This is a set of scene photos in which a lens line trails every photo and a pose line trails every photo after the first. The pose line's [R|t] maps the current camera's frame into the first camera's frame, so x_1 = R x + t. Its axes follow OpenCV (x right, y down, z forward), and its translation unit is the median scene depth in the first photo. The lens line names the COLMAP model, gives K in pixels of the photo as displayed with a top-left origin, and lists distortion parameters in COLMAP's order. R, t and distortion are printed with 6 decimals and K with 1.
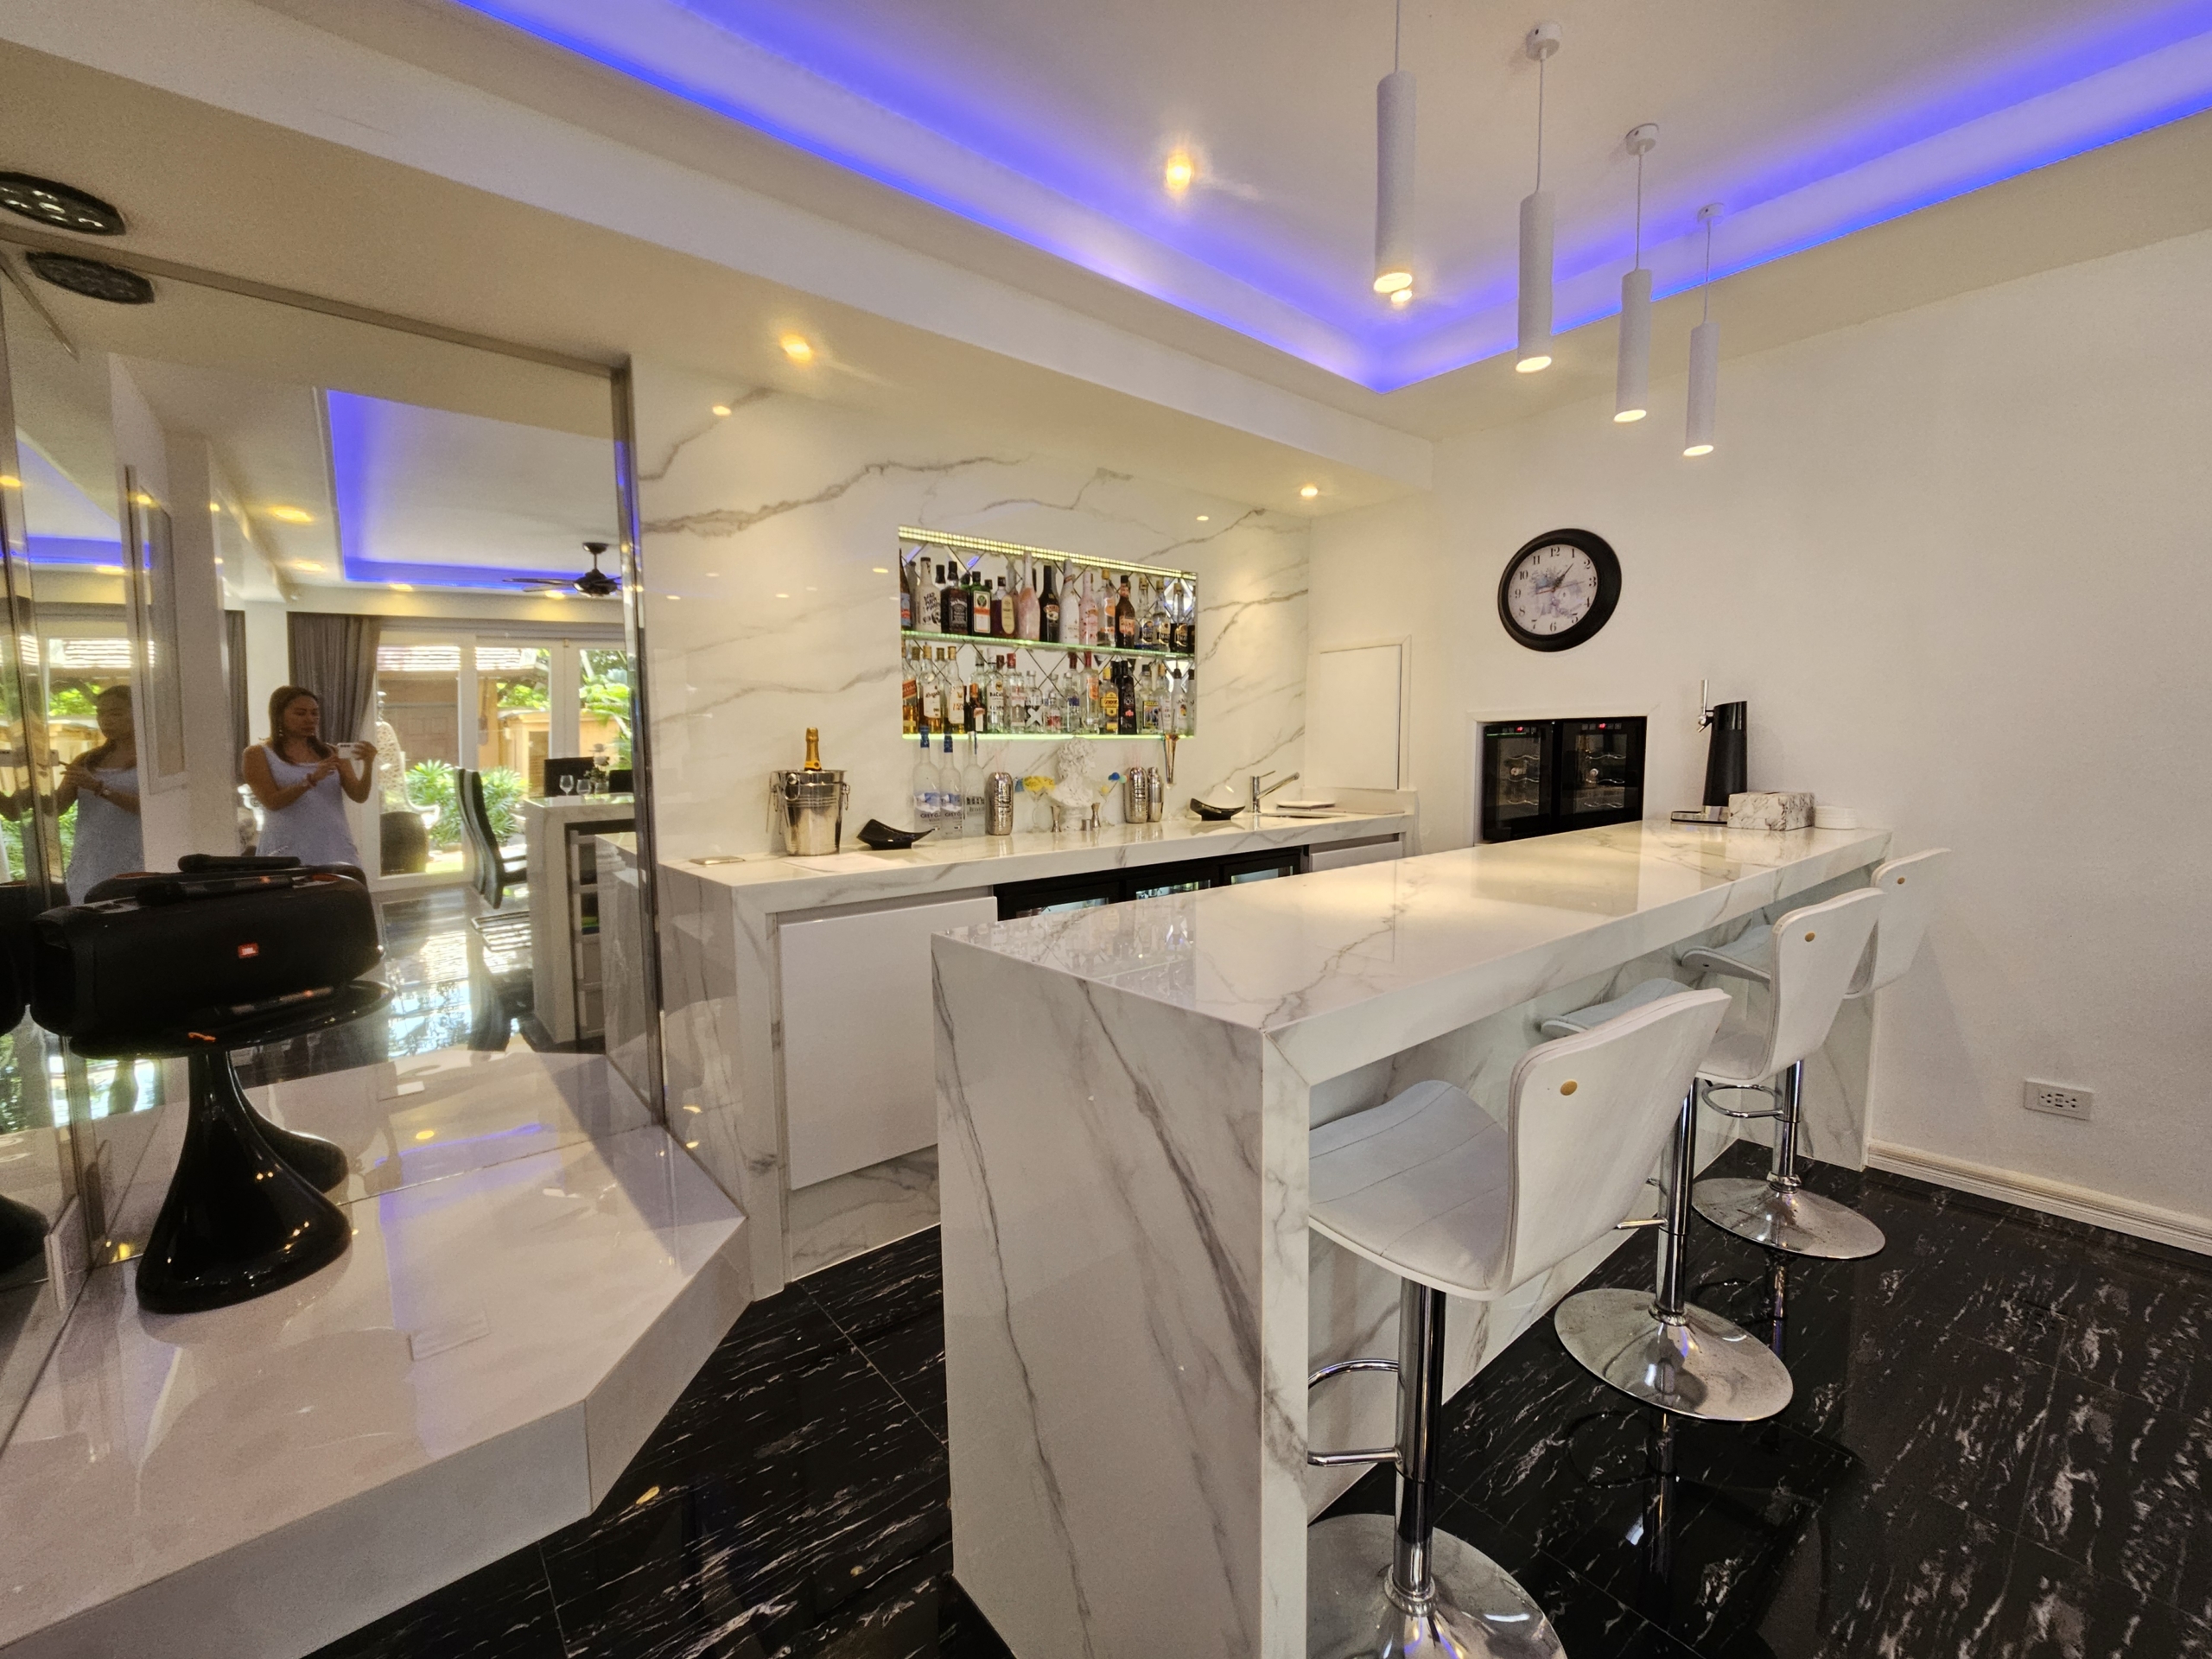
lens RADIAL K [[907.4, 0, 1096.9], [0, 907.4, 837.6], [0, 0, 1]] dist [0.003754, -0.001344]
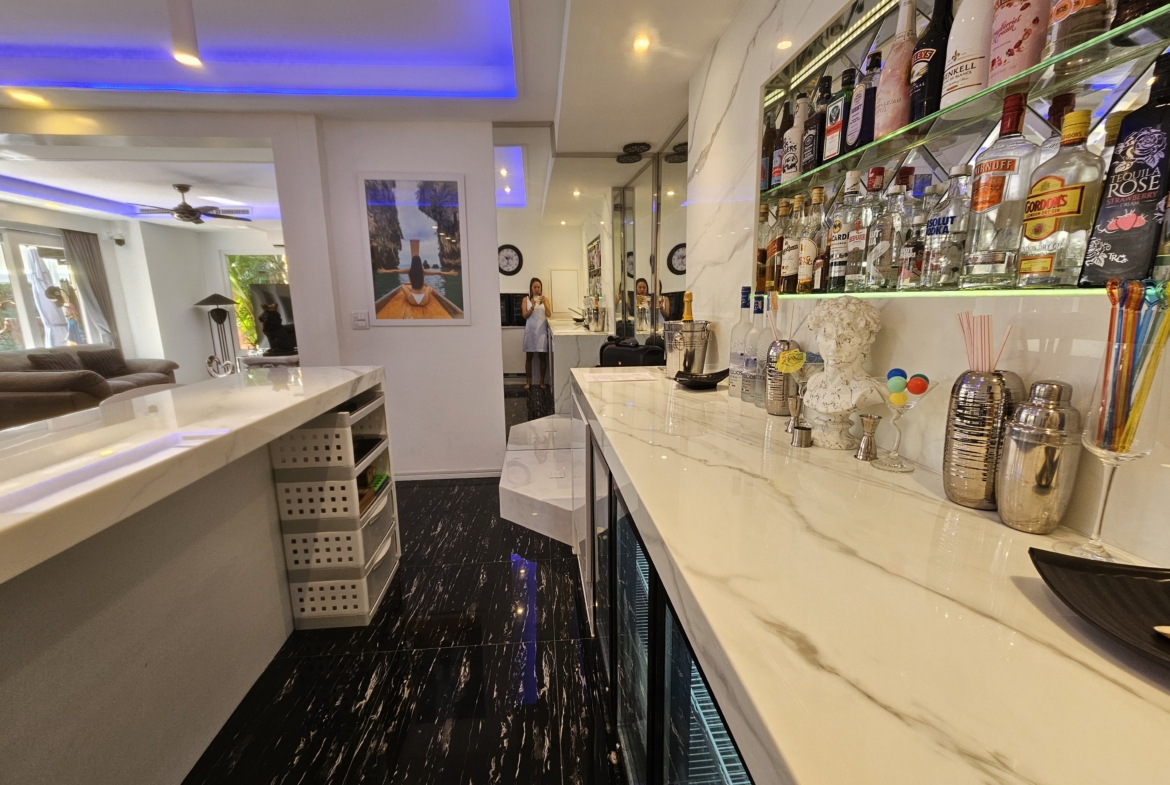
lens RADIAL K [[480.7, 0, 583.2], [0, 480.7, 395.7], [0, 0, 1]] dist [0.000689, -0.000020]
pose [[-0.561352, 0.182809, -0.807134, 0.363622], [-0.059365, 0.963890, 0.259600, -0.126422], [0.825445, 0.193643, -0.530229, 1.093106]]
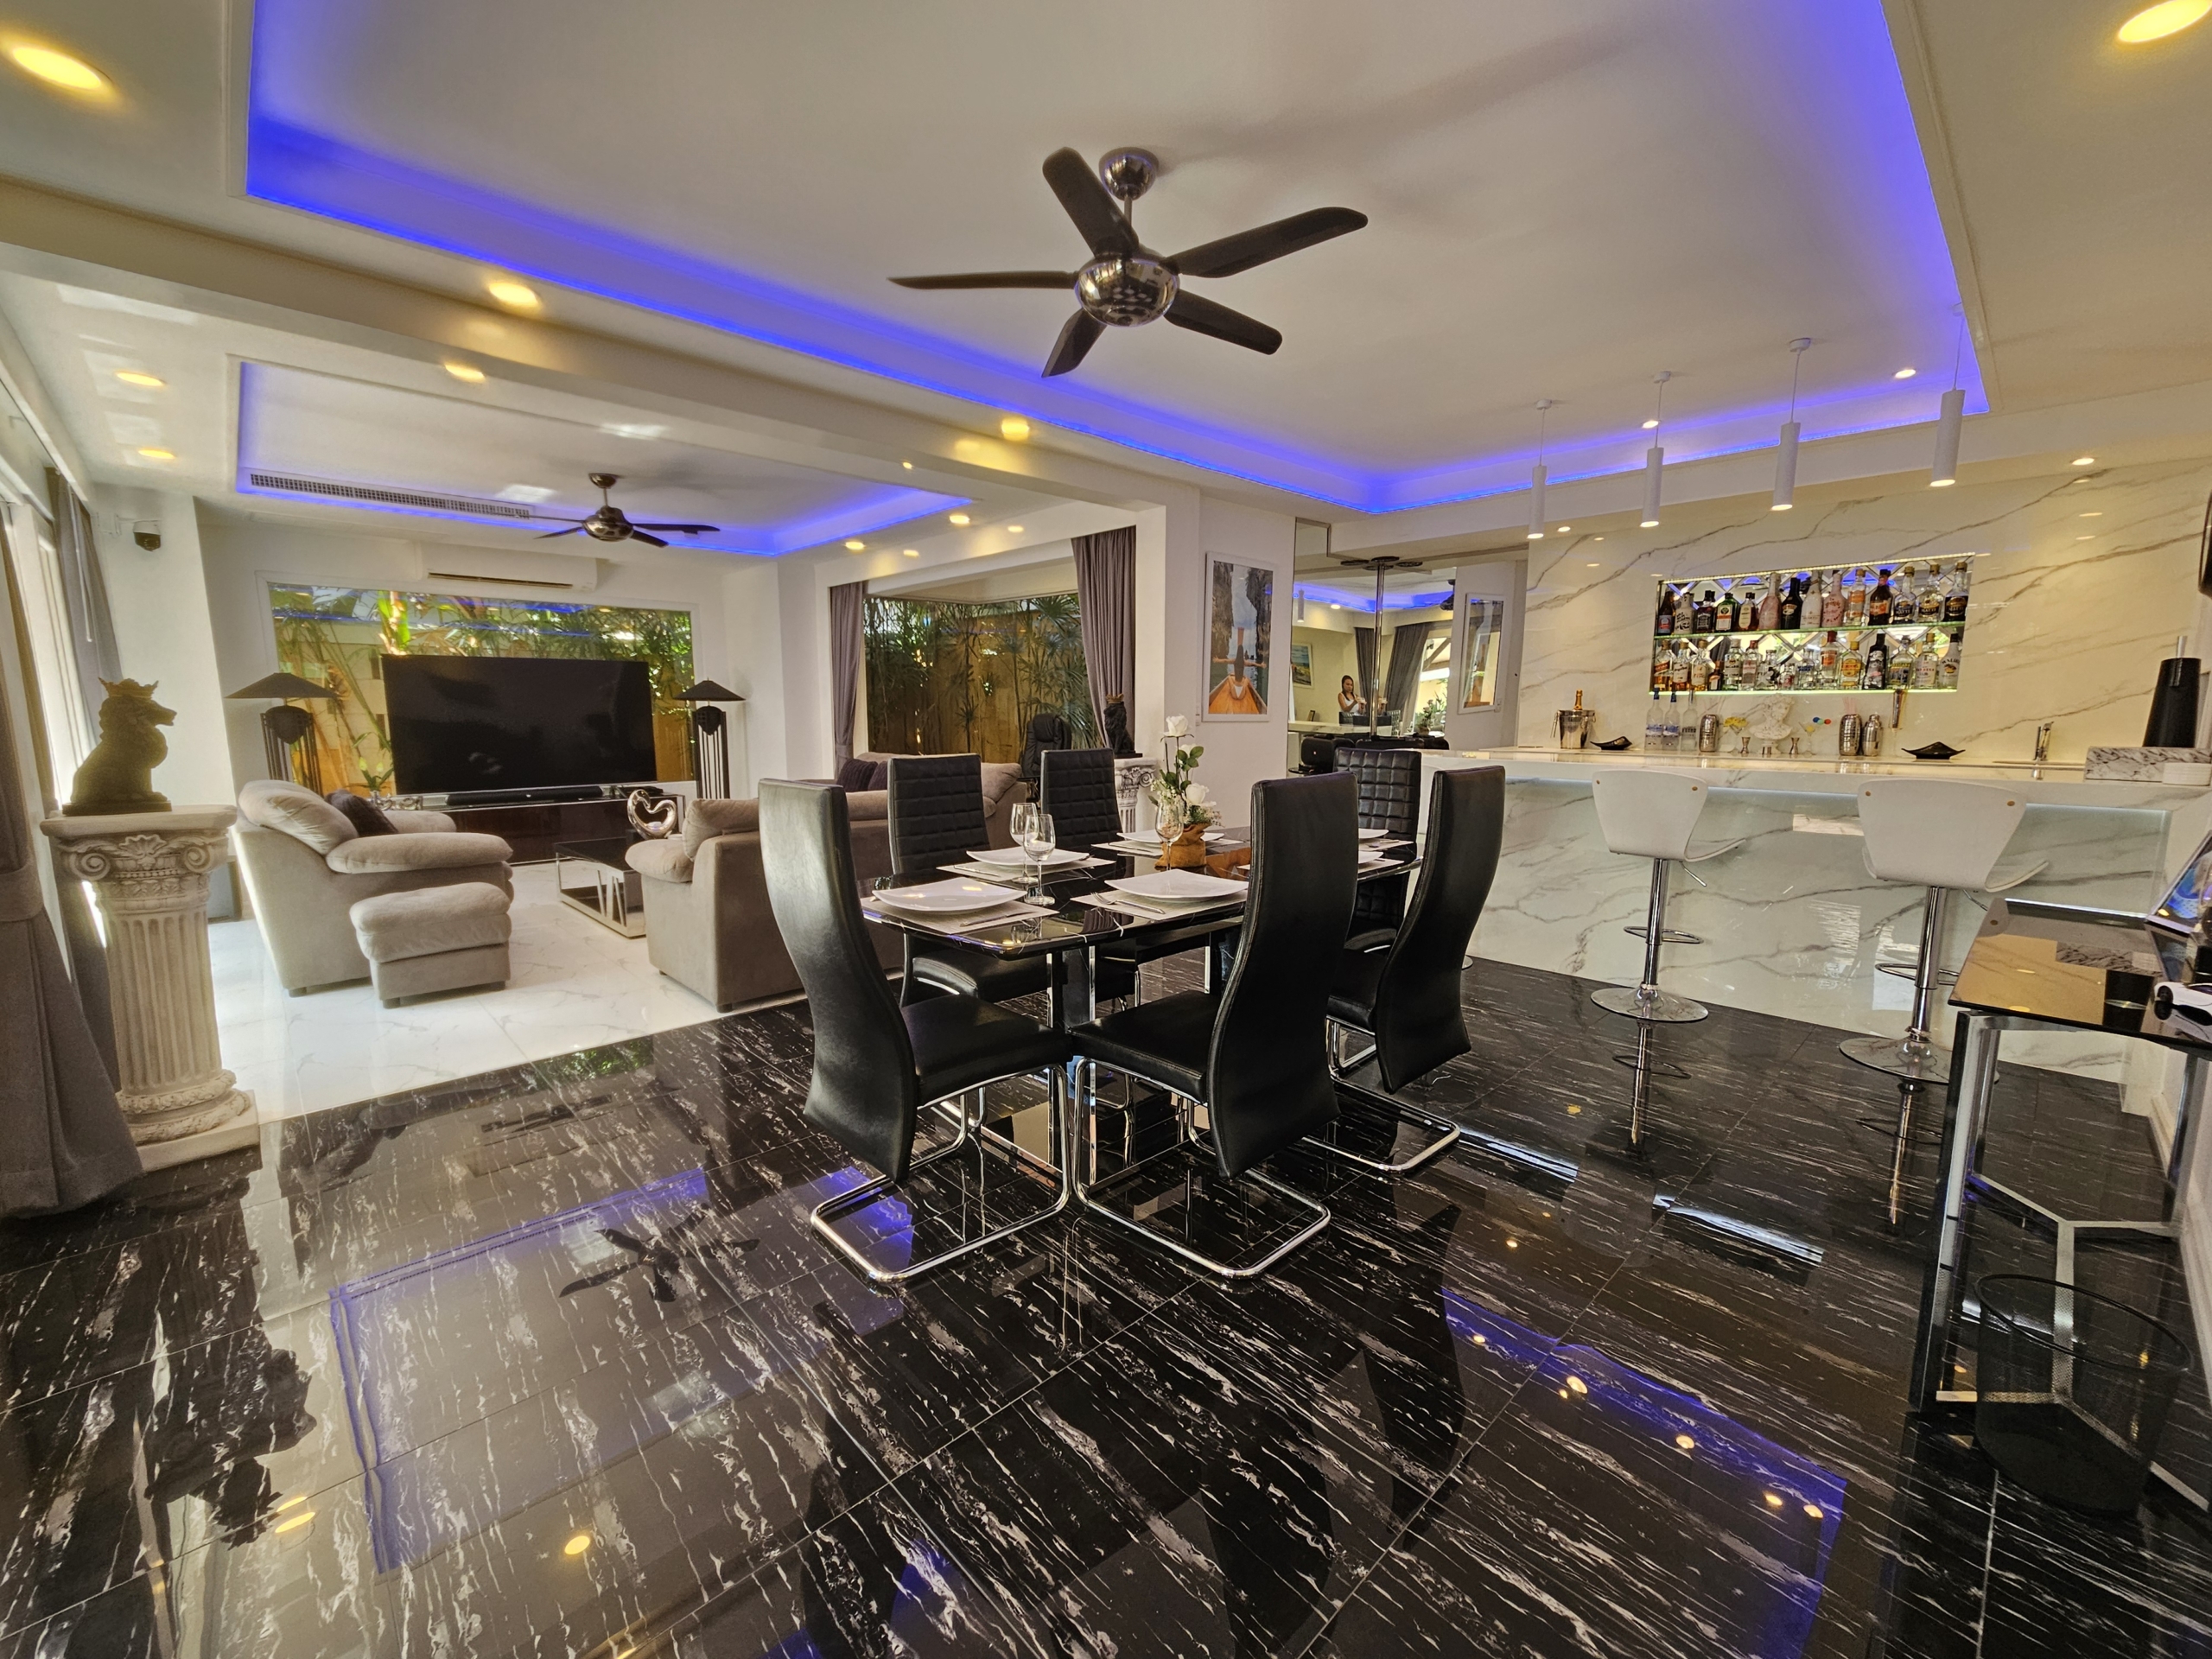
lens RADIAL K [[907.4, 0, 1103.4], [0, 907.4, 824.4], [0, 0, 1]] dist [0.003754, -0.001344]
pose [[0.067823, 0.142353, -0.987490, 1.503084], [-0.096601, 0.986055, 0.135511, 0.009221], [0.993010, 0.086201, 0.080629, -0.230550]]
